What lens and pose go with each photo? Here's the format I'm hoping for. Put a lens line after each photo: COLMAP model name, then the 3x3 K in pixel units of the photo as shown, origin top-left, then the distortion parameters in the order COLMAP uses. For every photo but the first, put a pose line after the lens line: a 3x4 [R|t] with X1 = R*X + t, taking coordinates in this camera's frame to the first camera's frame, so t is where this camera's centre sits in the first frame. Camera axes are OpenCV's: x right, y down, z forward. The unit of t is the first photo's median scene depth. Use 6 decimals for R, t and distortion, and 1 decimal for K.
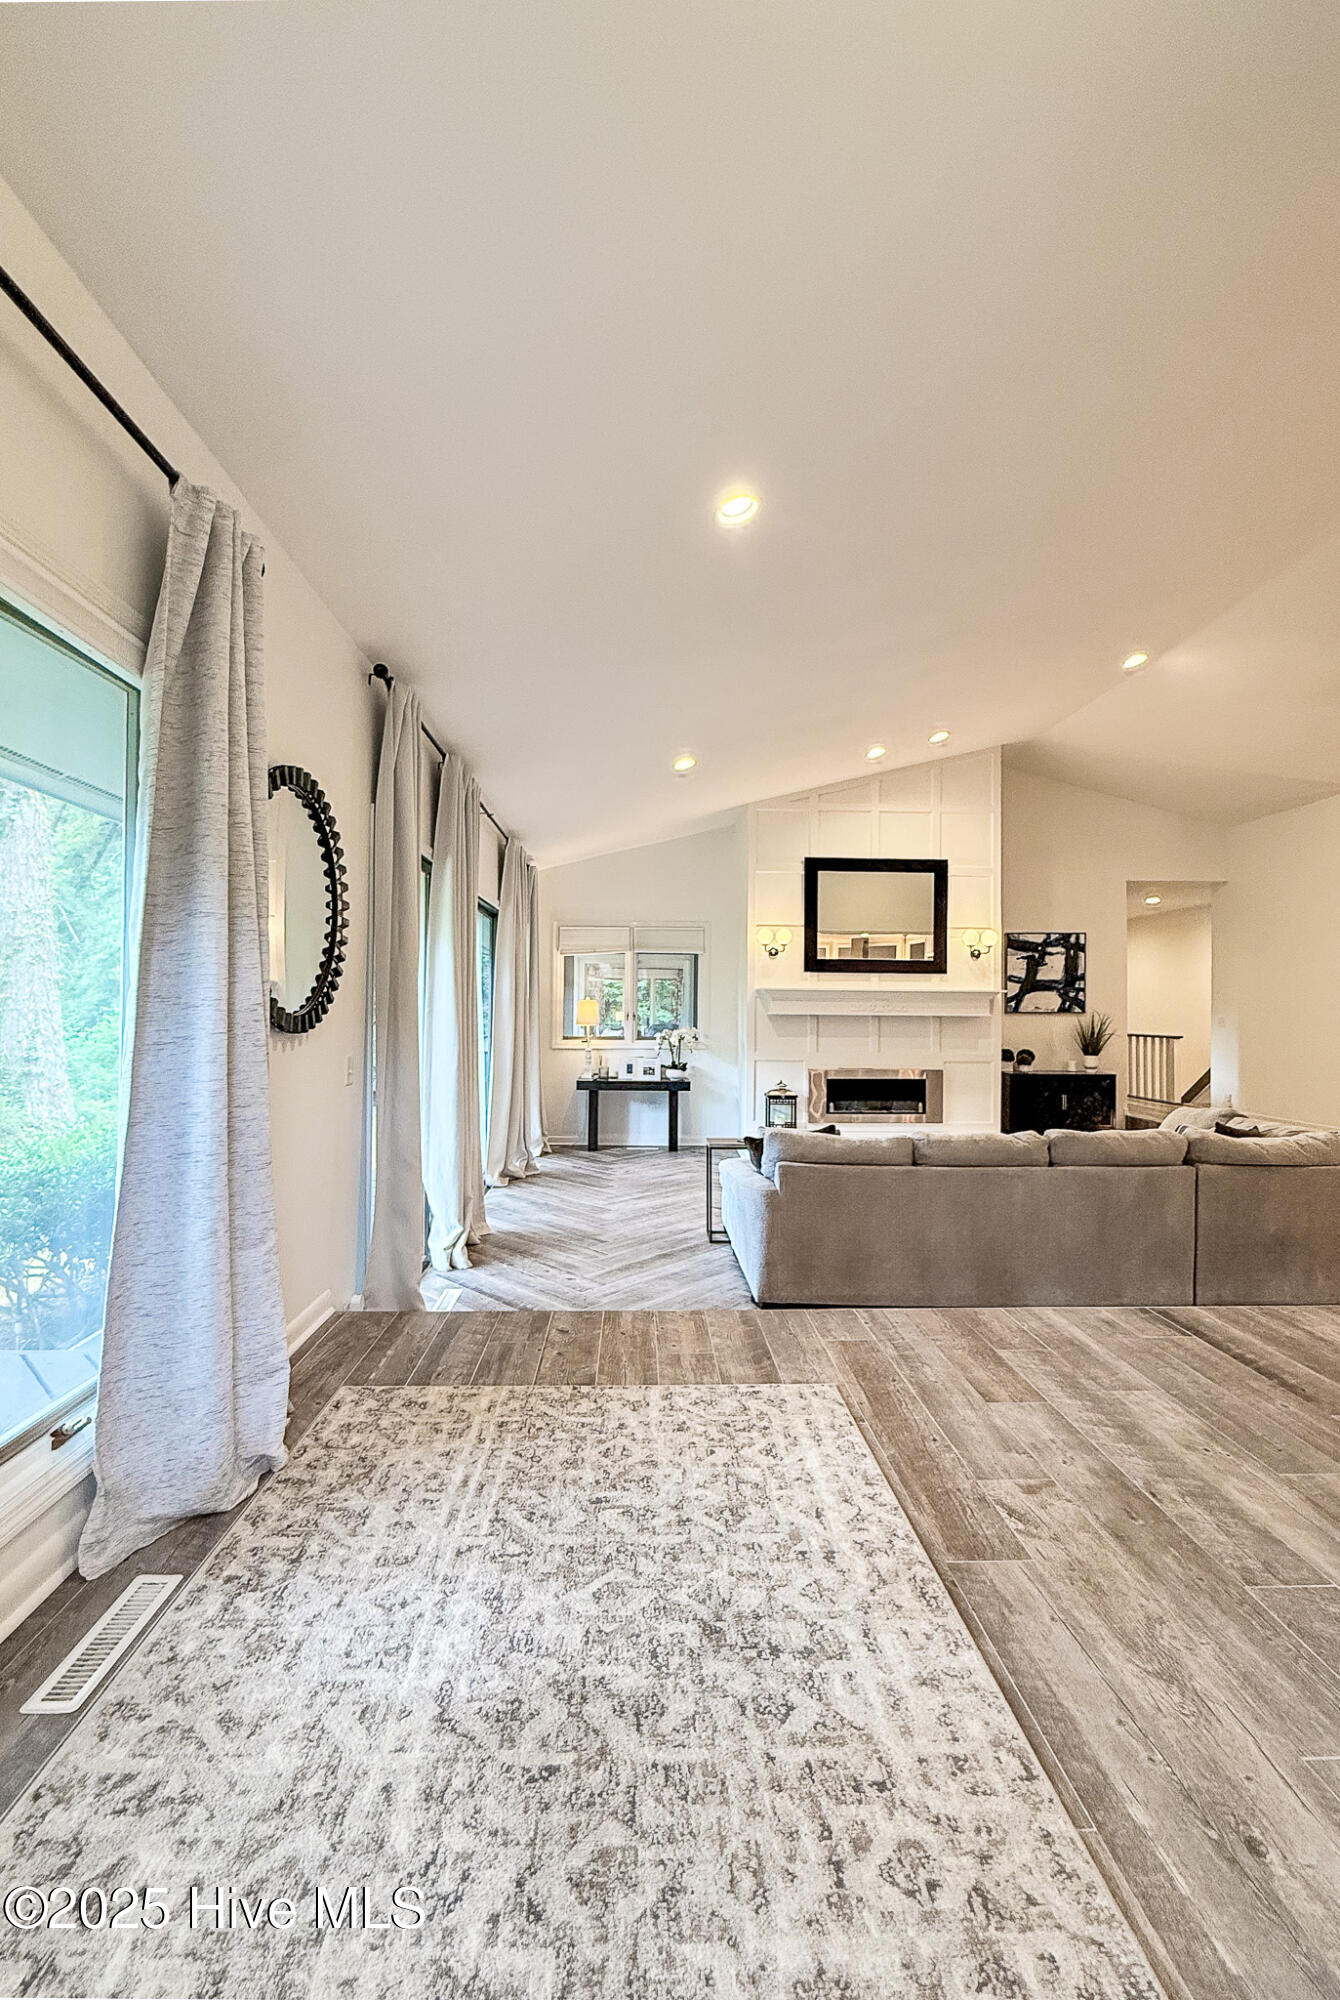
lens RADIAL K [[799.1, 0, 685.7], [0, 799.1, 999.3], [0, 0, 1]] dist [-0.010601, 0.000003]
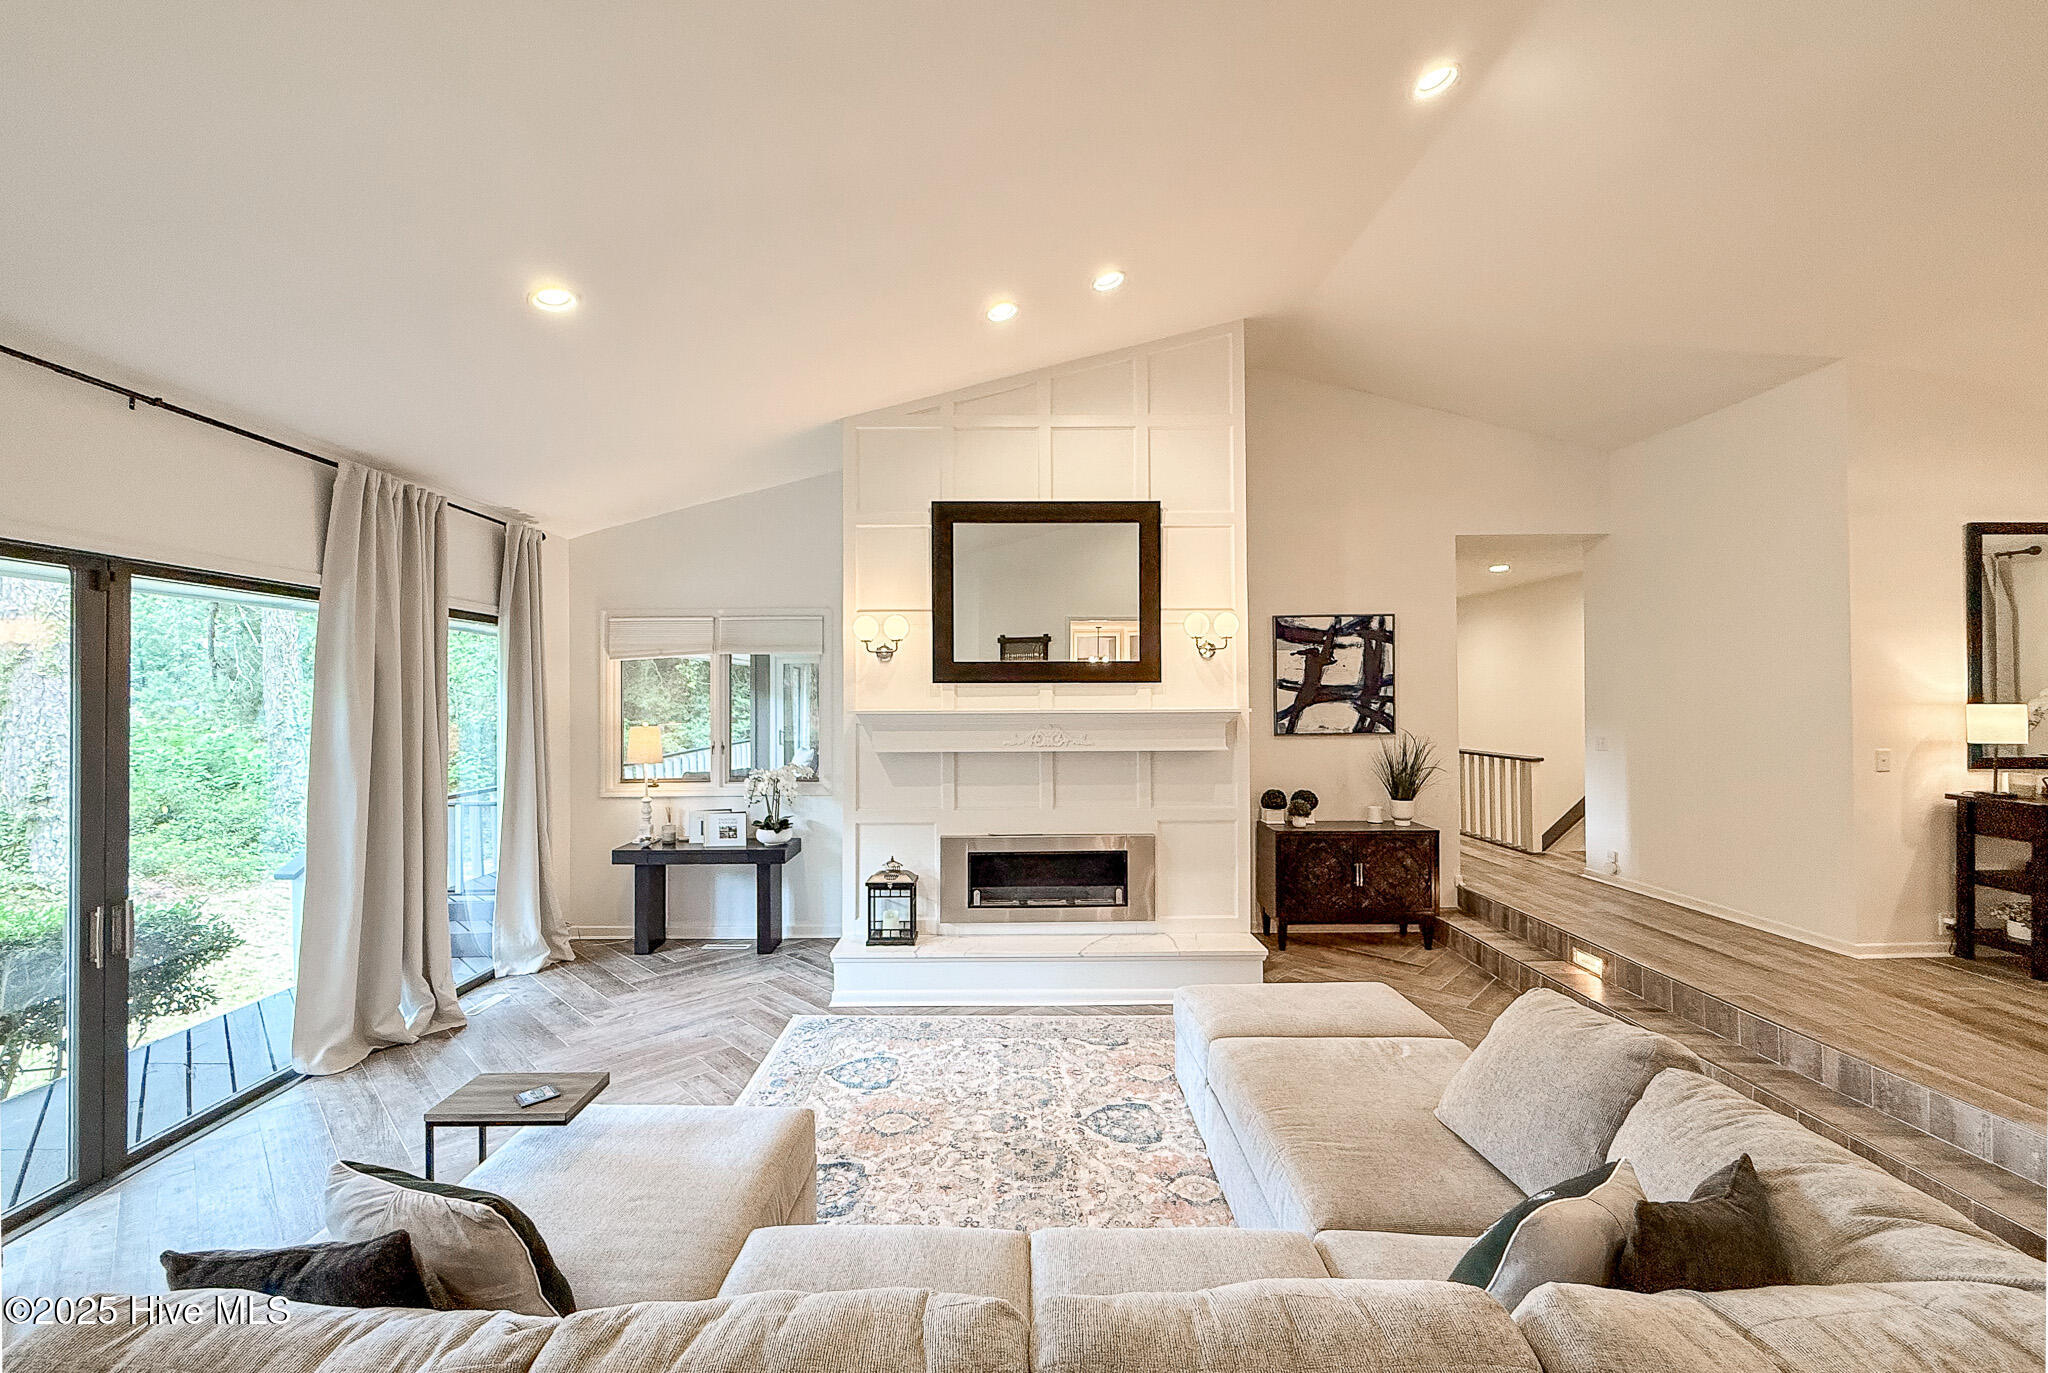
lens RADIAL K [[818.2, 0, 1004.2], [0, 818.2, 691.8], [0, 0, 1]] dist [-0.010601, 0.000003]
pose [[0.999524, -0.013938, -0.027515, 0.199250], [0.013951, 0.999903, 0.000280, -0.023748], [0.027508, -0.000664, 0.999621, 0.316477]]
